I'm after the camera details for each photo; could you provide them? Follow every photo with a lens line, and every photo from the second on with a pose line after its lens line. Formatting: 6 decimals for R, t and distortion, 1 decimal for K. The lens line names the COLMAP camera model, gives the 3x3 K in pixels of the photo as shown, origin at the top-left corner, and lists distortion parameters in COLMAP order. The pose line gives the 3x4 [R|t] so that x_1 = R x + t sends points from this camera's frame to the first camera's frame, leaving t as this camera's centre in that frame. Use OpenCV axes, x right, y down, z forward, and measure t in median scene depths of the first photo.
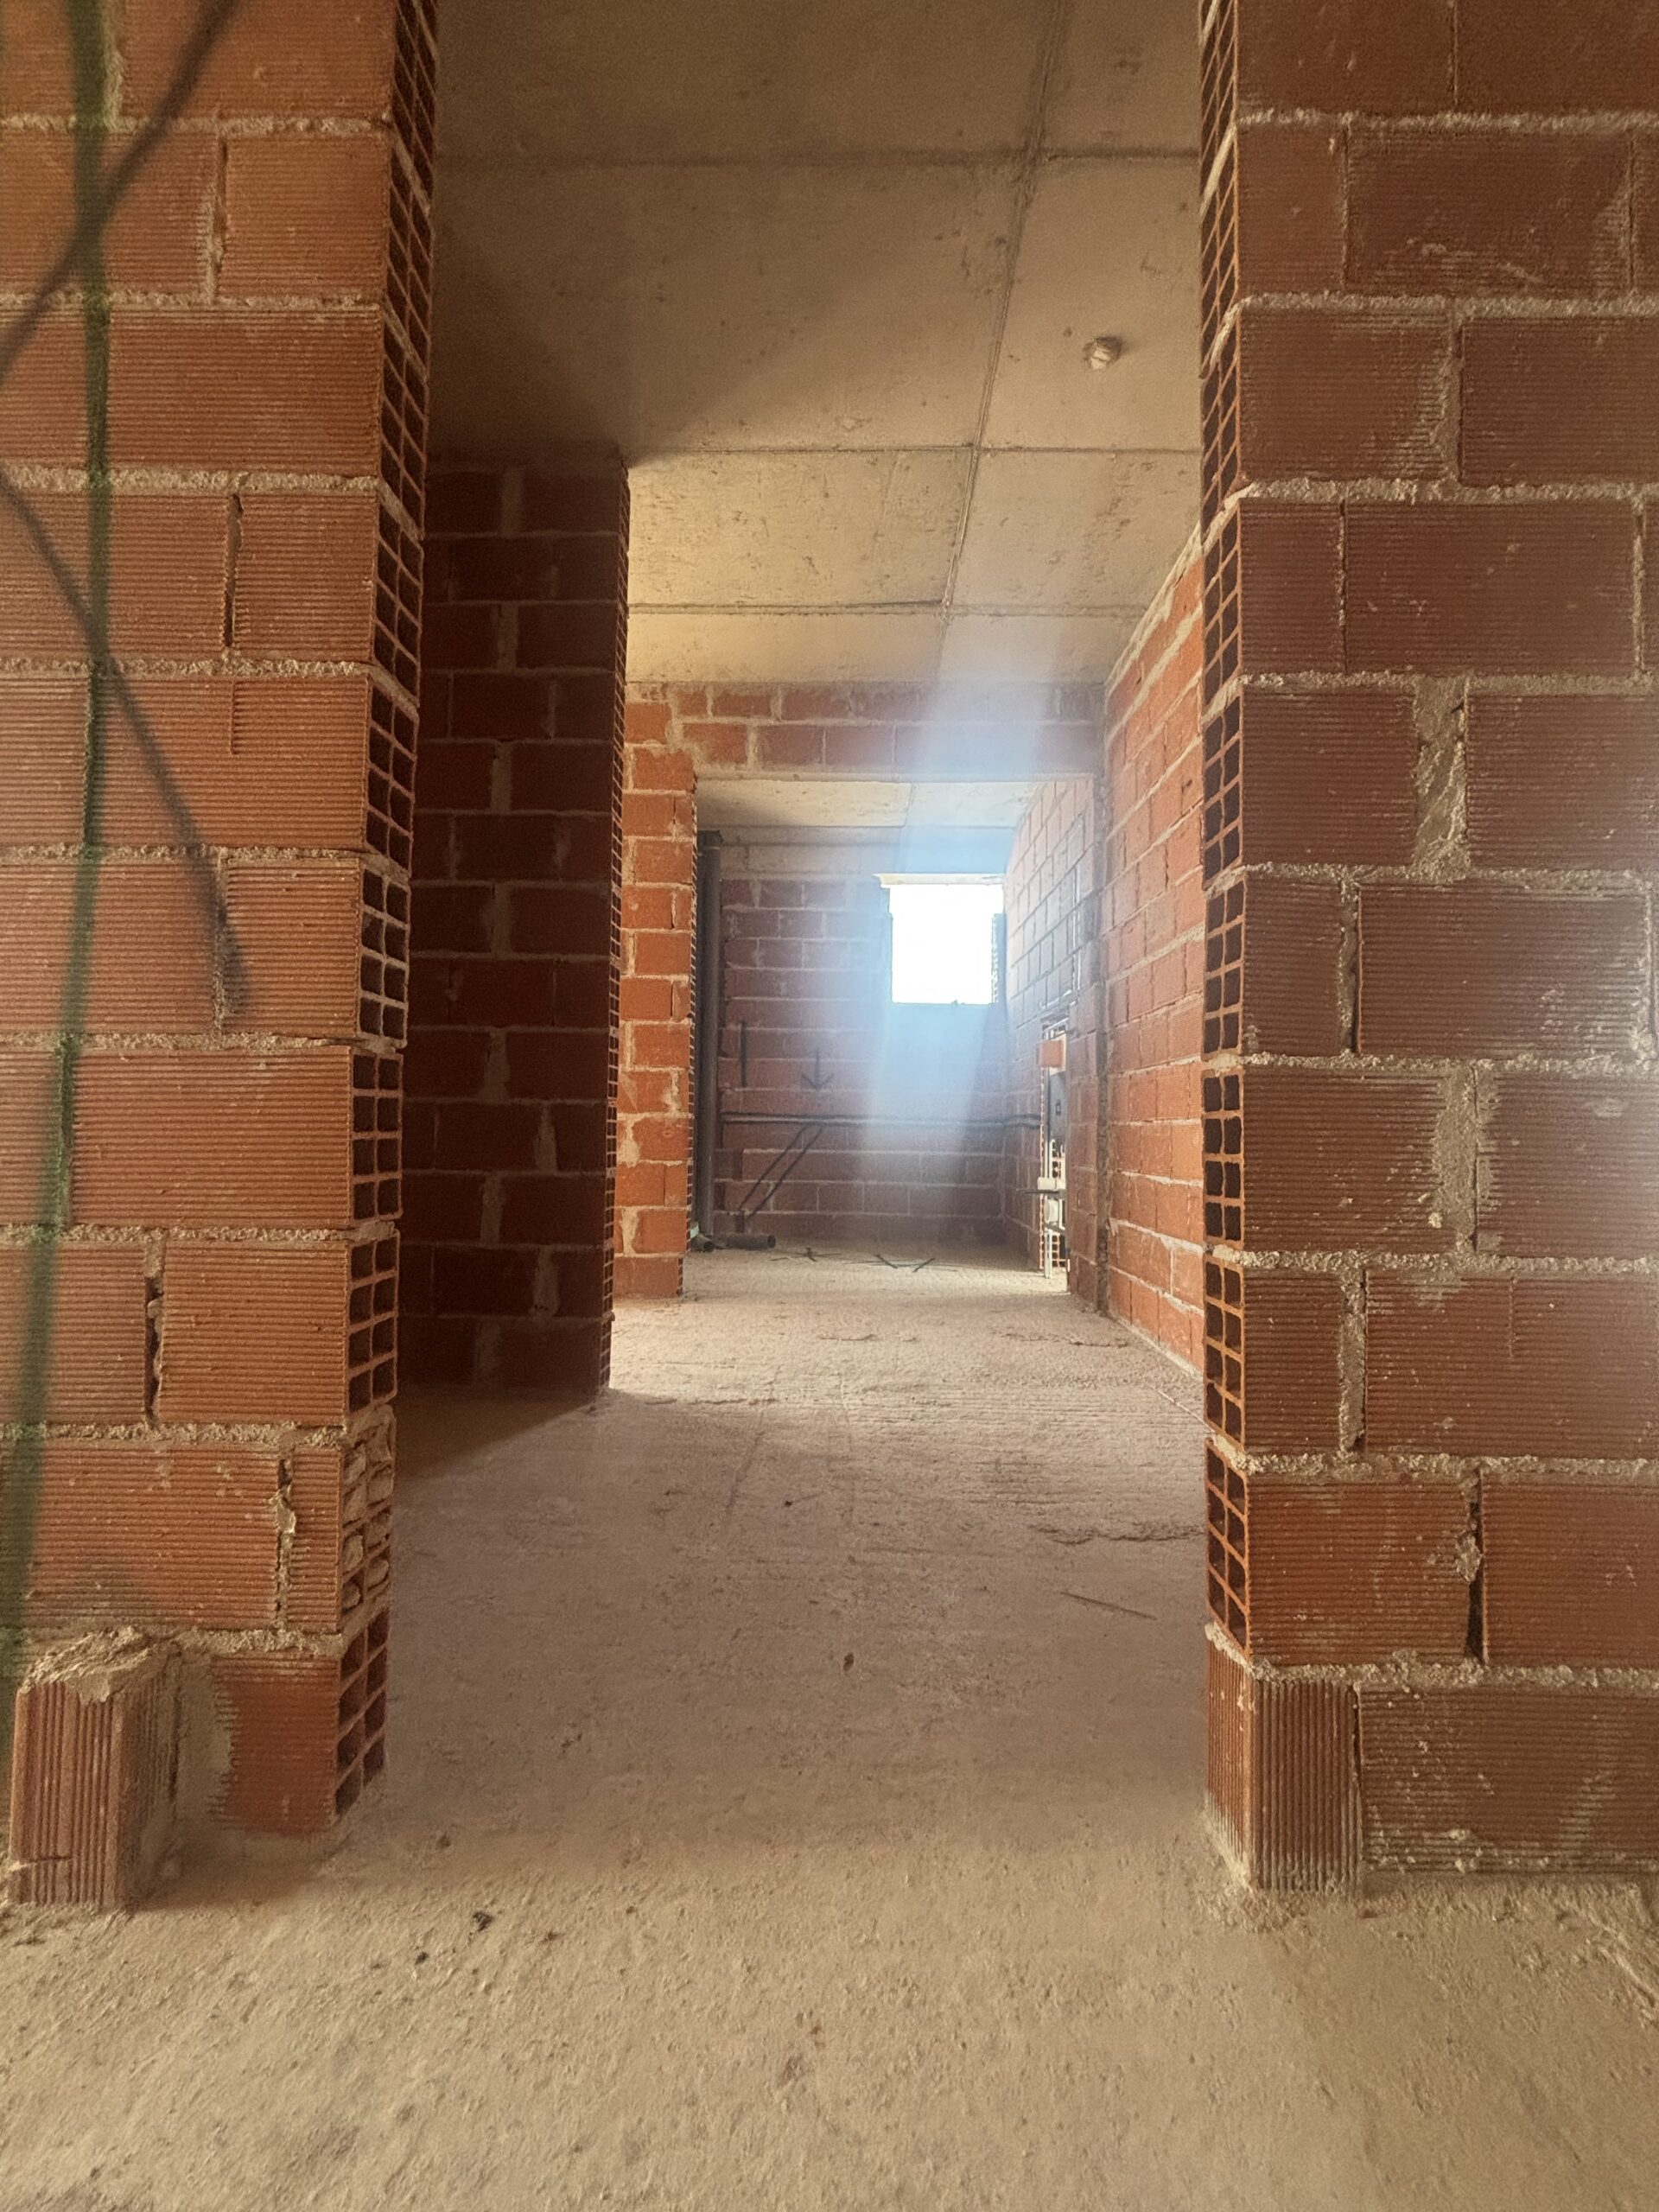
lens RADIAL K [[894.3, 0, 851.4], [0, 894.3, 1112.5], [0, 0, 1]] dist [-0.000191, 0.000184]
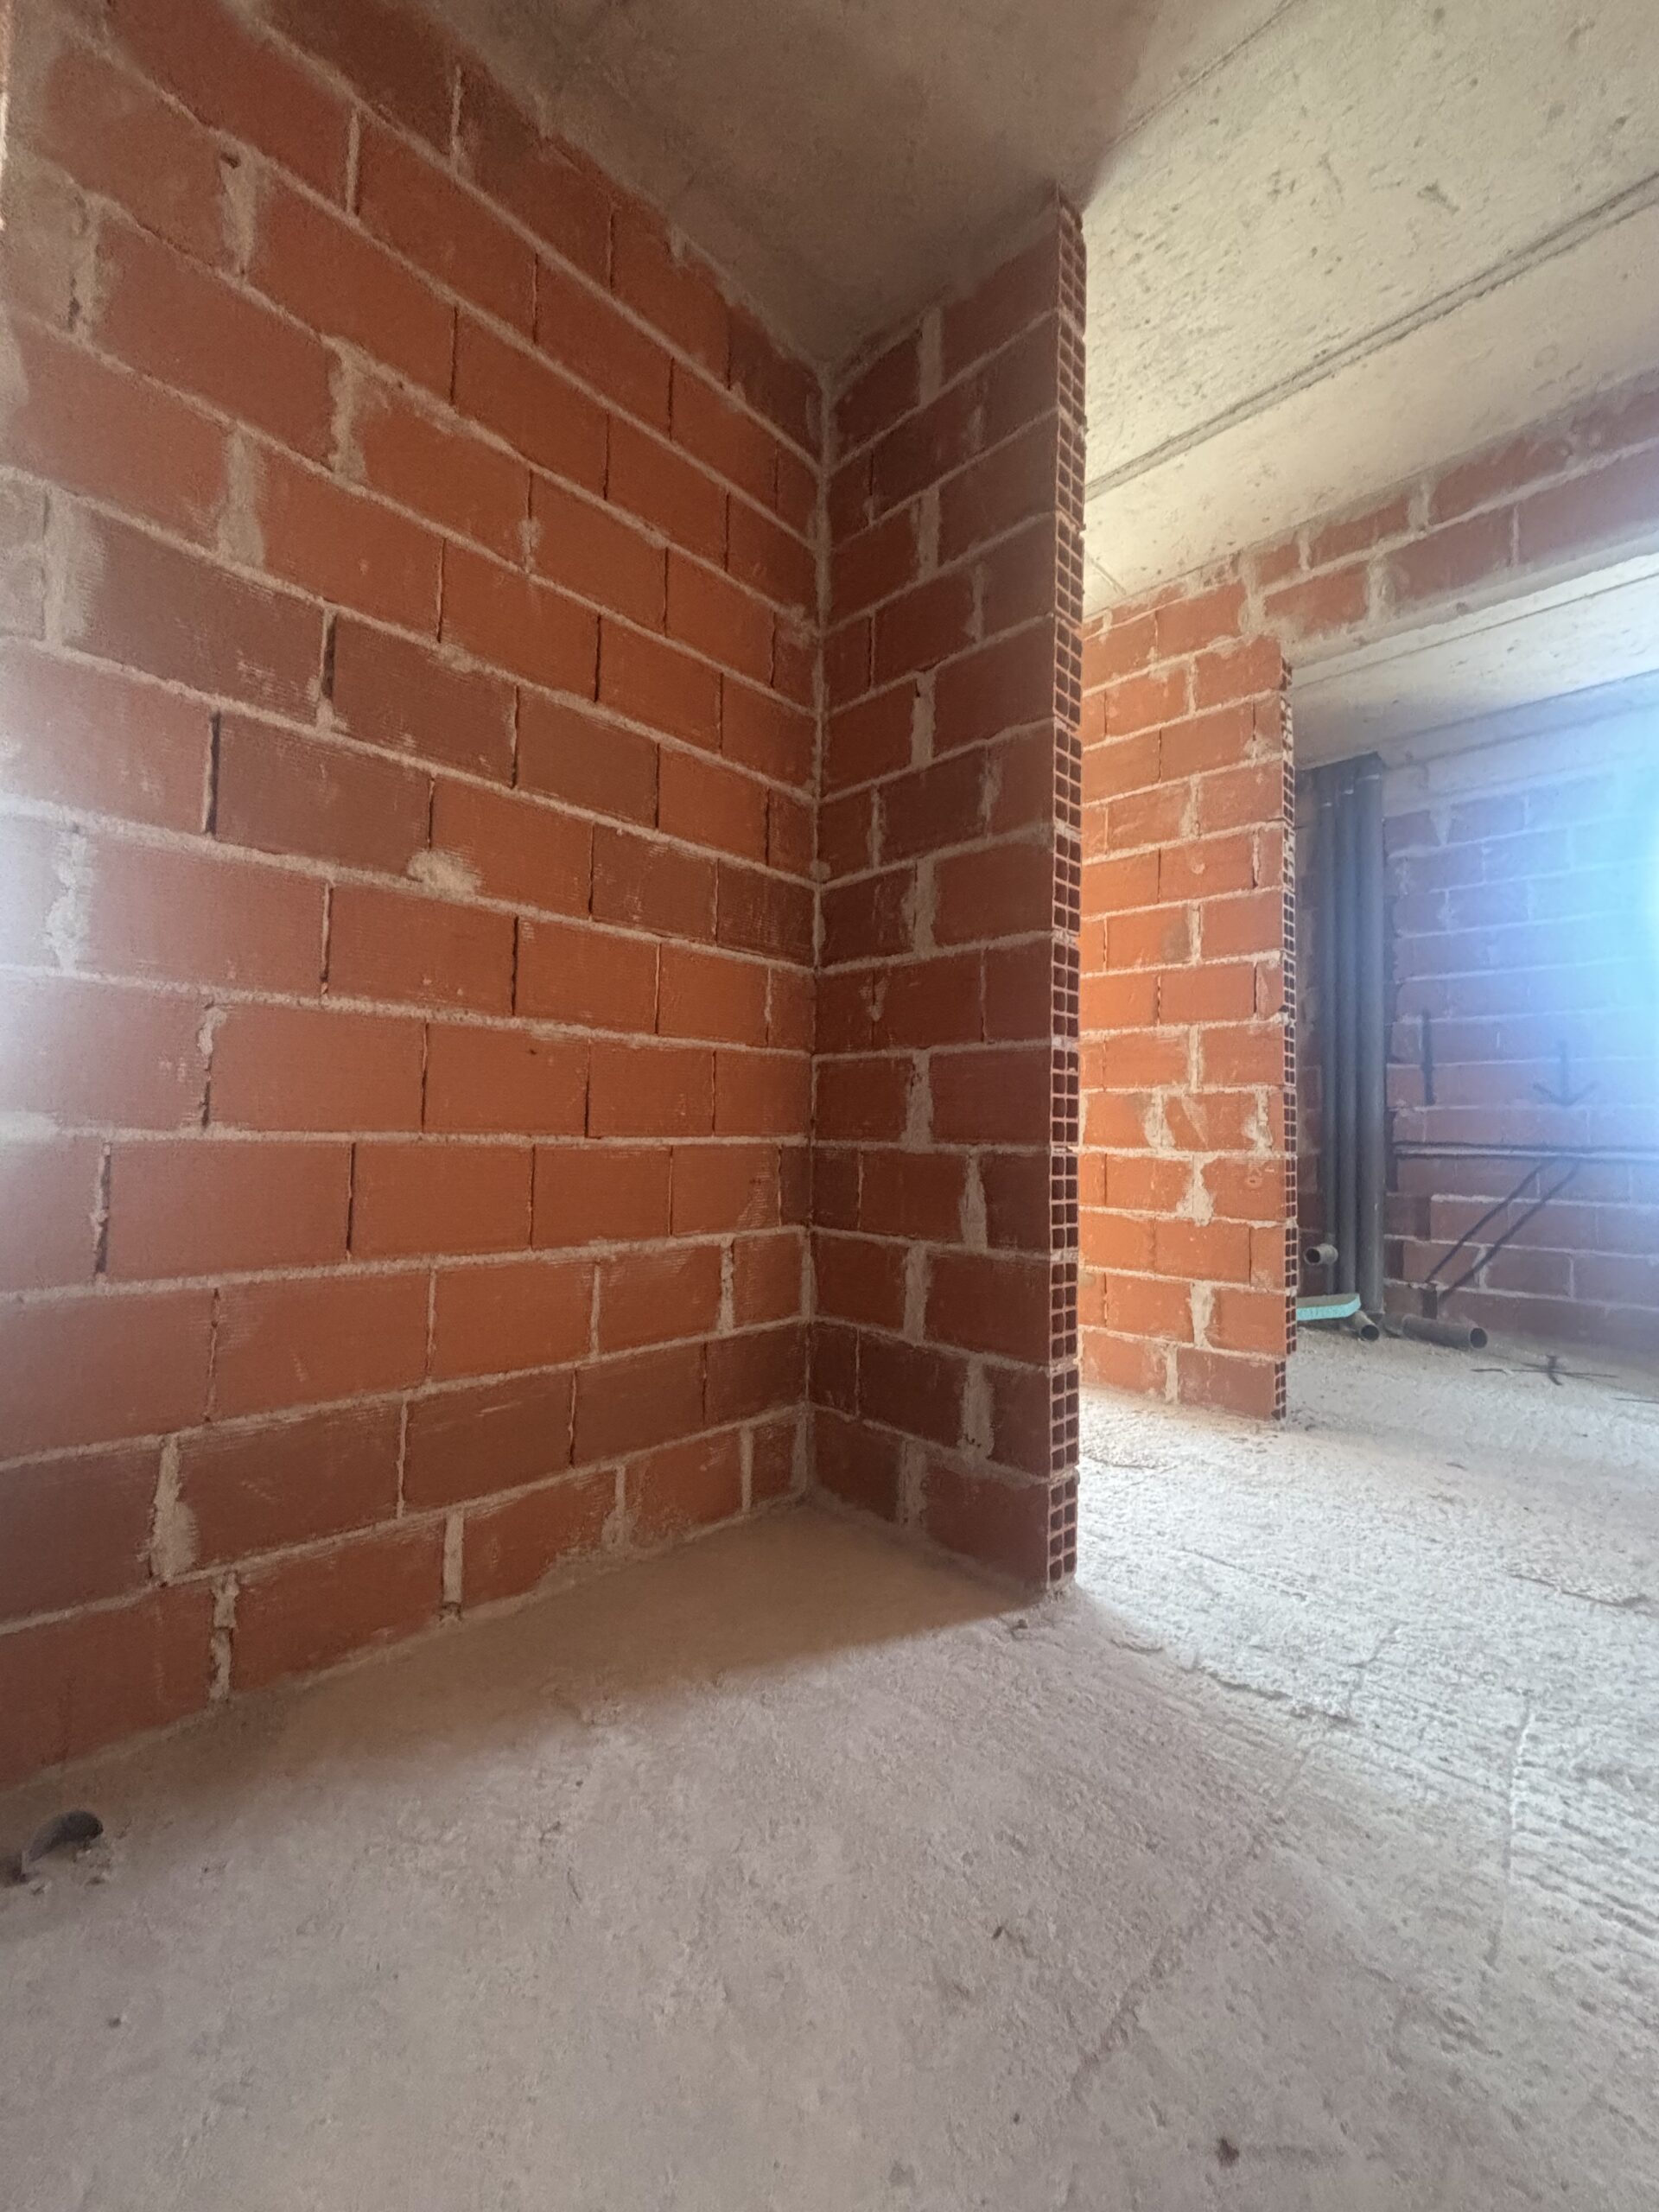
lens RADIAL K [[894.3, 0, 838.7], [0, 894.3, 1101.9], [0, 0, 1]] dist [-0.000191, 0.000184]
pose [[0.719165, -0.028943, -0.694236, 0.048125], [0.008001, 0.999411, -0.033377, -0.017043], [0.694793, 0.018449, 0.718973, 0.269098]]
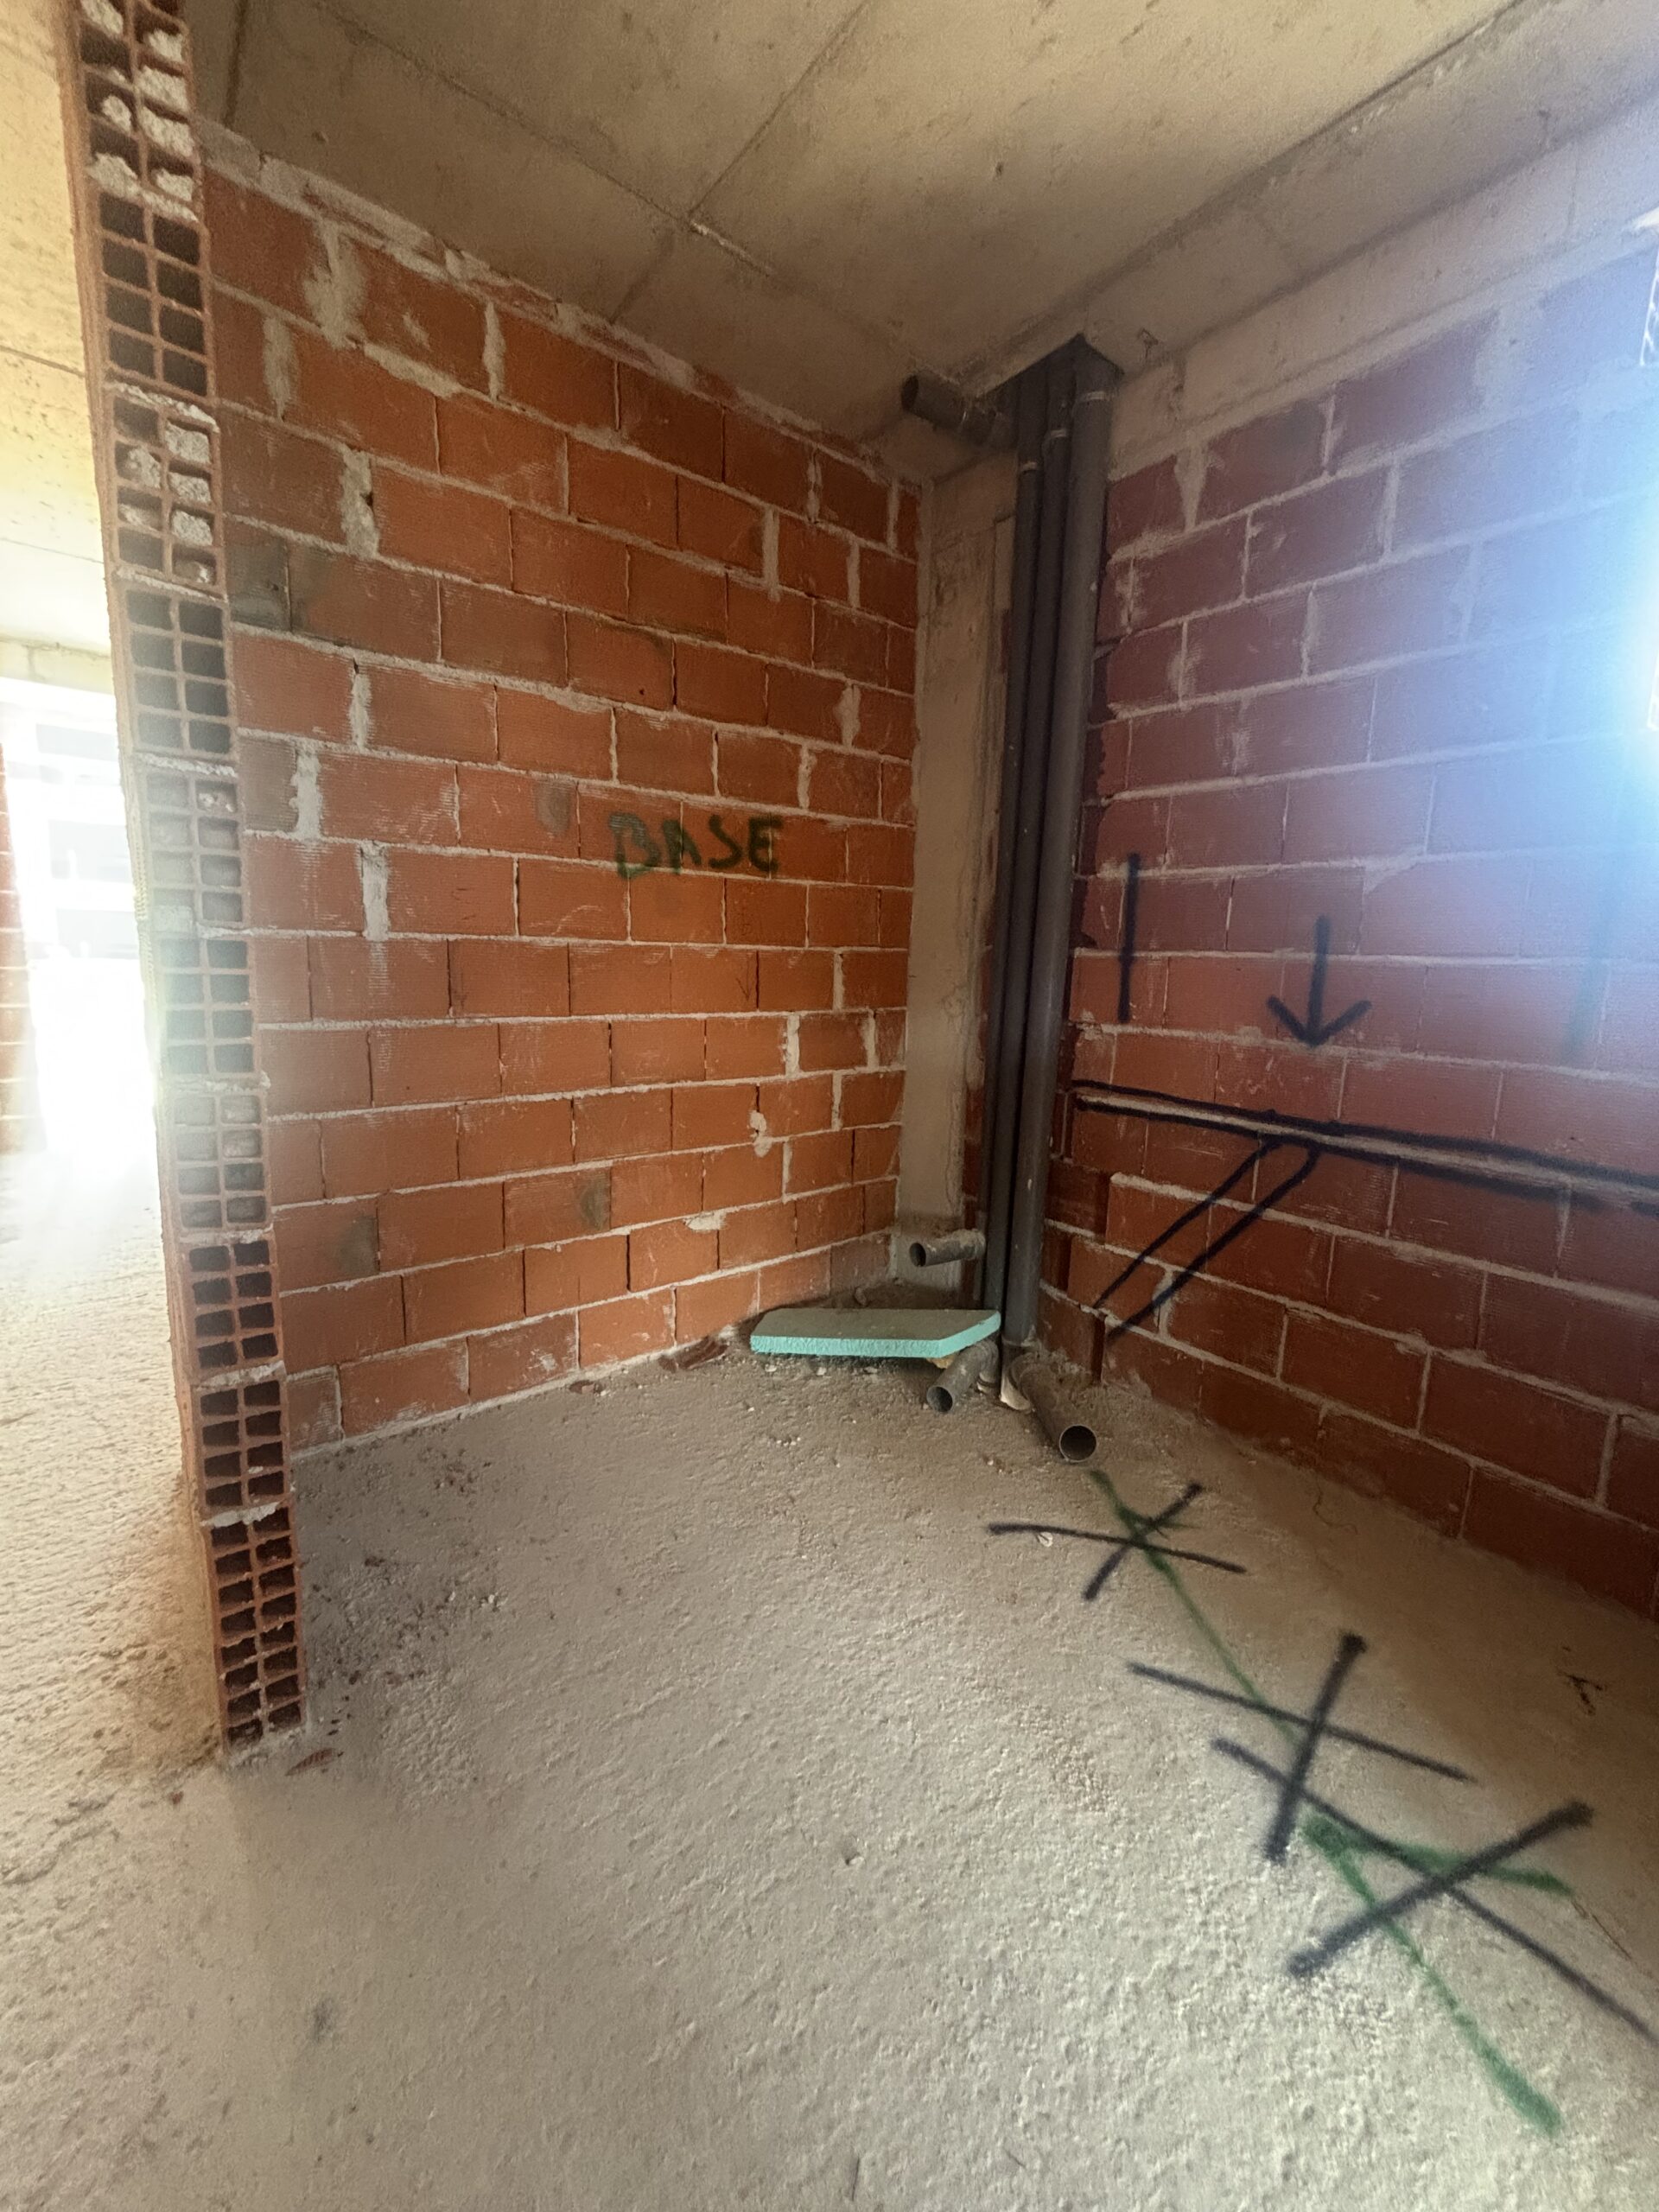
lens RADIAL K [[894.3, 0, 824.4], [0, 894.3, 1098.7], [0, 0, 1]] dist [-0.000191, 0.000184]
pose [[0.618656, 0.130513, -0.774746, 0.169608], [-0.005395, 0.986788, 0.161925, -0.088752], [0.785644, -0.095996, 0.611186, 0.960120]]
